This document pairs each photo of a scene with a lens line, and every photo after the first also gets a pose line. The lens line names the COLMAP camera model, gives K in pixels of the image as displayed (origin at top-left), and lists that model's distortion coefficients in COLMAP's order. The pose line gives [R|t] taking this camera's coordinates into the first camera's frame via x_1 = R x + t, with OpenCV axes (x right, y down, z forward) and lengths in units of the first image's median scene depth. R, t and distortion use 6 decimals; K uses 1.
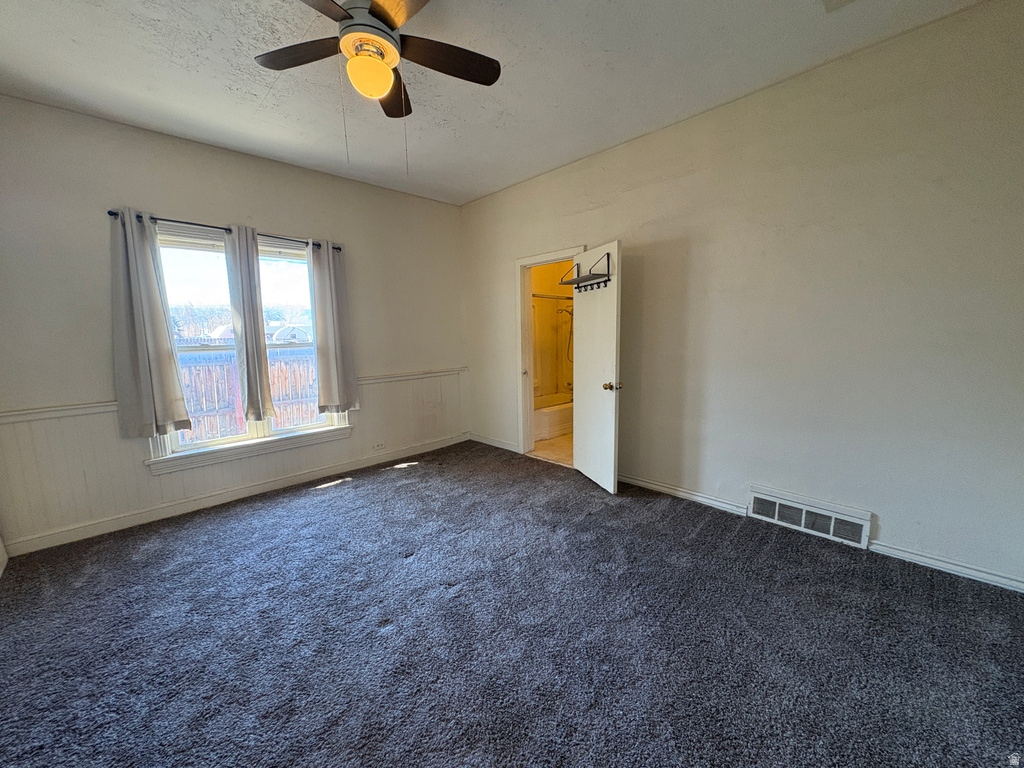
lens RADIAL K [[408.3, 0, 512.1], [0, 408.3, 383.2], [0, 0, 1]] dist [-0.000716, 0.000707]
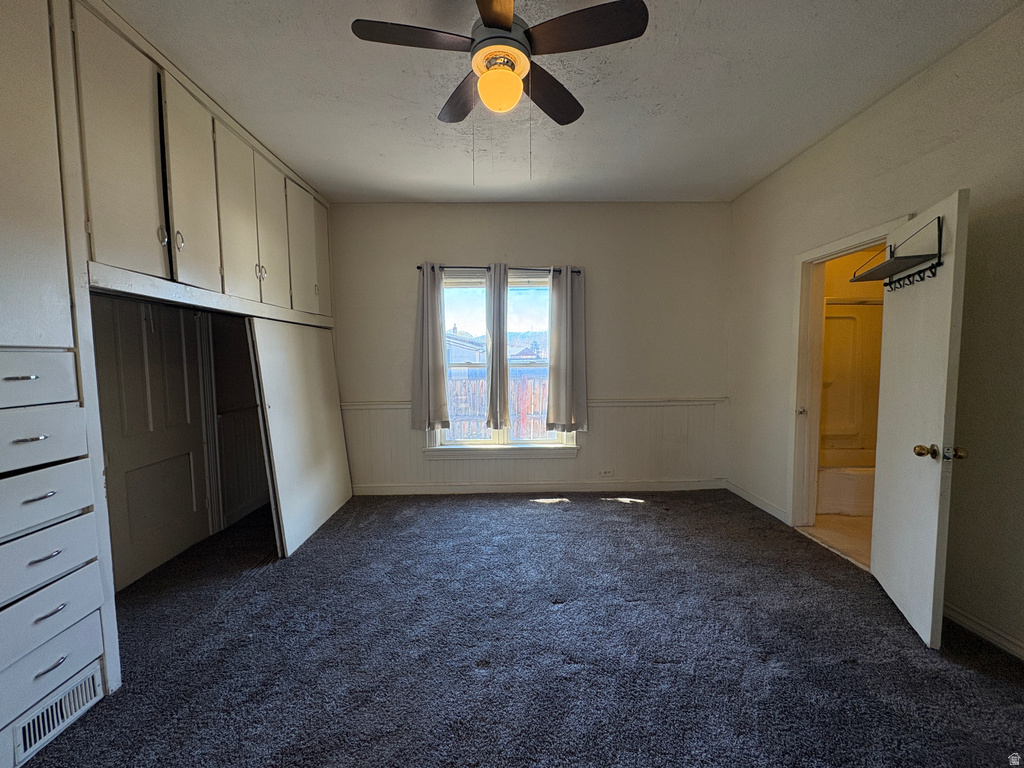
lens RADIAL K [[408.3, 0, 512.6], [0, 408.3, 382.7], [0, 0, 1]] dist [-0.000716, 0.000707]
pose [[0.726824, 0.055079, -0.684611, 0.199857], [-0.092555, 0.995542, -0.018167, -0.022659], [0.680559, 0.076568, 0.728682, 0.191554]]
